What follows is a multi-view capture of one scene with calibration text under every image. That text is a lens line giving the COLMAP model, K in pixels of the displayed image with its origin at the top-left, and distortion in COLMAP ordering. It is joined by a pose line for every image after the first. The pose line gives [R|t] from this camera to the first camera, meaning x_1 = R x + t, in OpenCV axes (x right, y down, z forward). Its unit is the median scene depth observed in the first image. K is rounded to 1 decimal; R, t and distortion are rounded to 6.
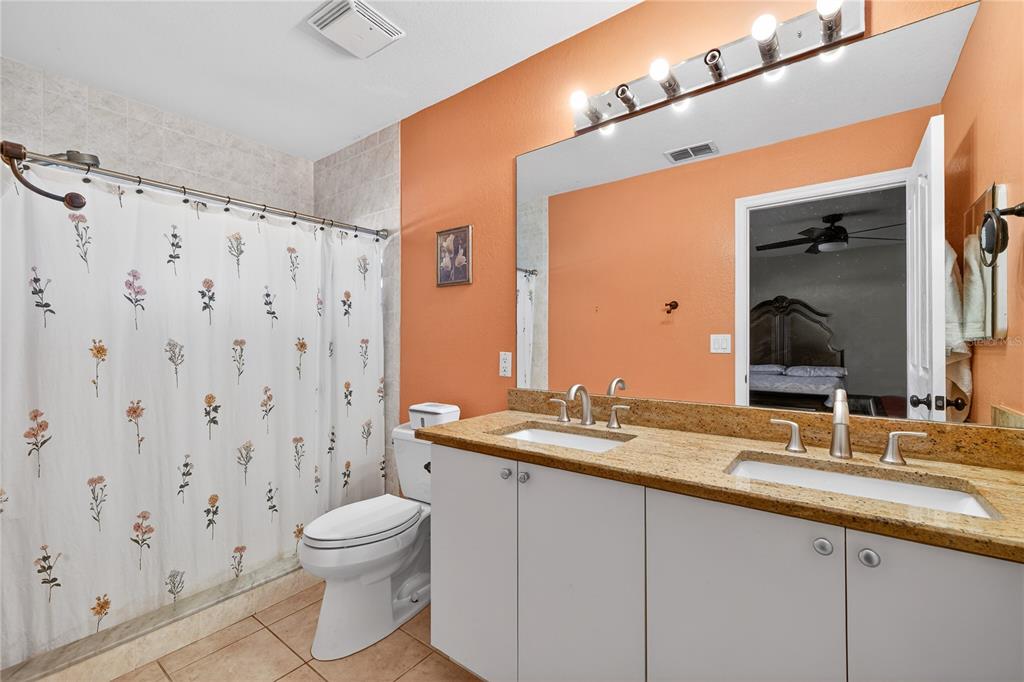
lens RADIAL K [[433.3, 0, 509.2], [0, 433.3, 343.1], [0, 0, 1]] dist [0.000568, 0.000075]
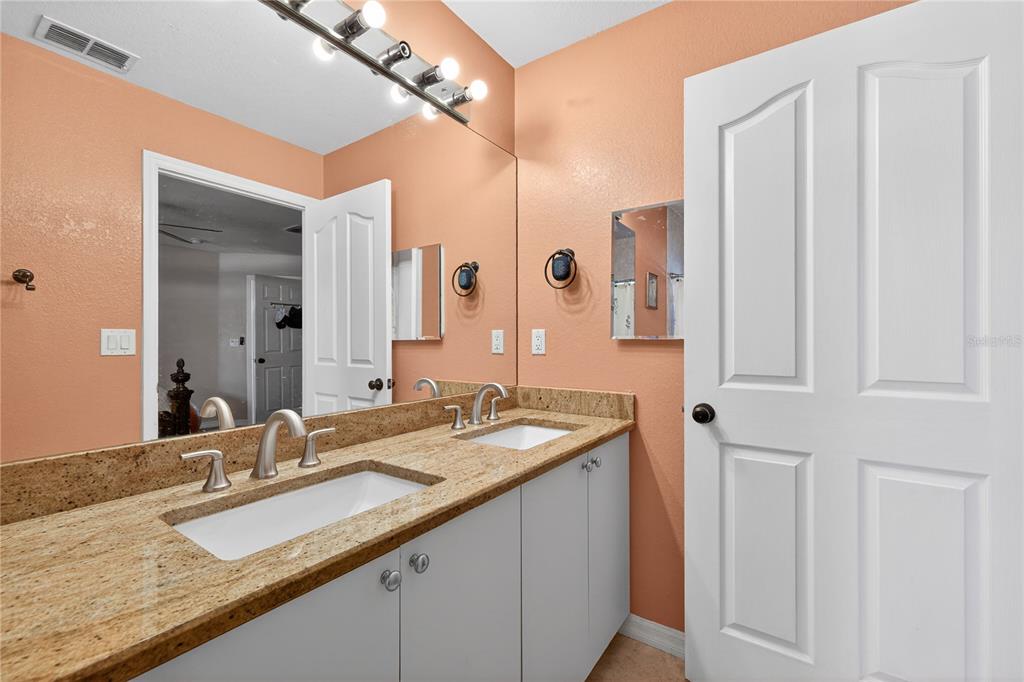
lens RADIAL K [[433.3, 0, 508.6], [0, 433.3, 340.3], [0, 0, 1]] dist [0.000568, 0.000075]
pose [[-0.044641, 0.003357, 0.998997, -0.258294], [0.000495, 0.999994, -0.003339, 0.001026], [-0.999003, 0.000345, -0.044642, 0.408228]]
